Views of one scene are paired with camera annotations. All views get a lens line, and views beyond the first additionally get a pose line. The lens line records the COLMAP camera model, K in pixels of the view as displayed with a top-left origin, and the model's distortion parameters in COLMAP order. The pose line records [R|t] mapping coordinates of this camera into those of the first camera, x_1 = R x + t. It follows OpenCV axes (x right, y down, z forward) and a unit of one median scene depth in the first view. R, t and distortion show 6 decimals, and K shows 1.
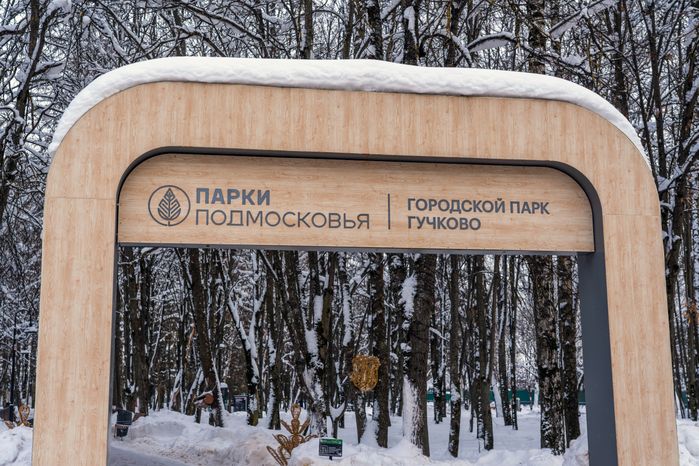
lens RADIAL K [[966.9, 0, 349.3], [0, 966.9, 231.7], [0, 0, 1]] dist [0.053474, 0.000000]
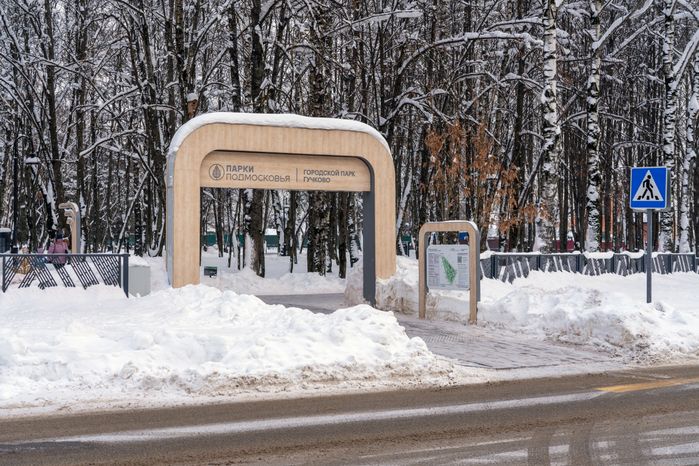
lens RADIAL K [[971.8, 0, 349.3], [0, 971.8, 233.8], [0, 0, 1]] dist [0.003904, 0.000000]
pose [[0.951046, 0.009574, 0.308902, -0.617855], [-0.059832, 0.986313, 0.153642, -0.269841], [-0.303203, -0.164603, 0.938602, -1.474601]]
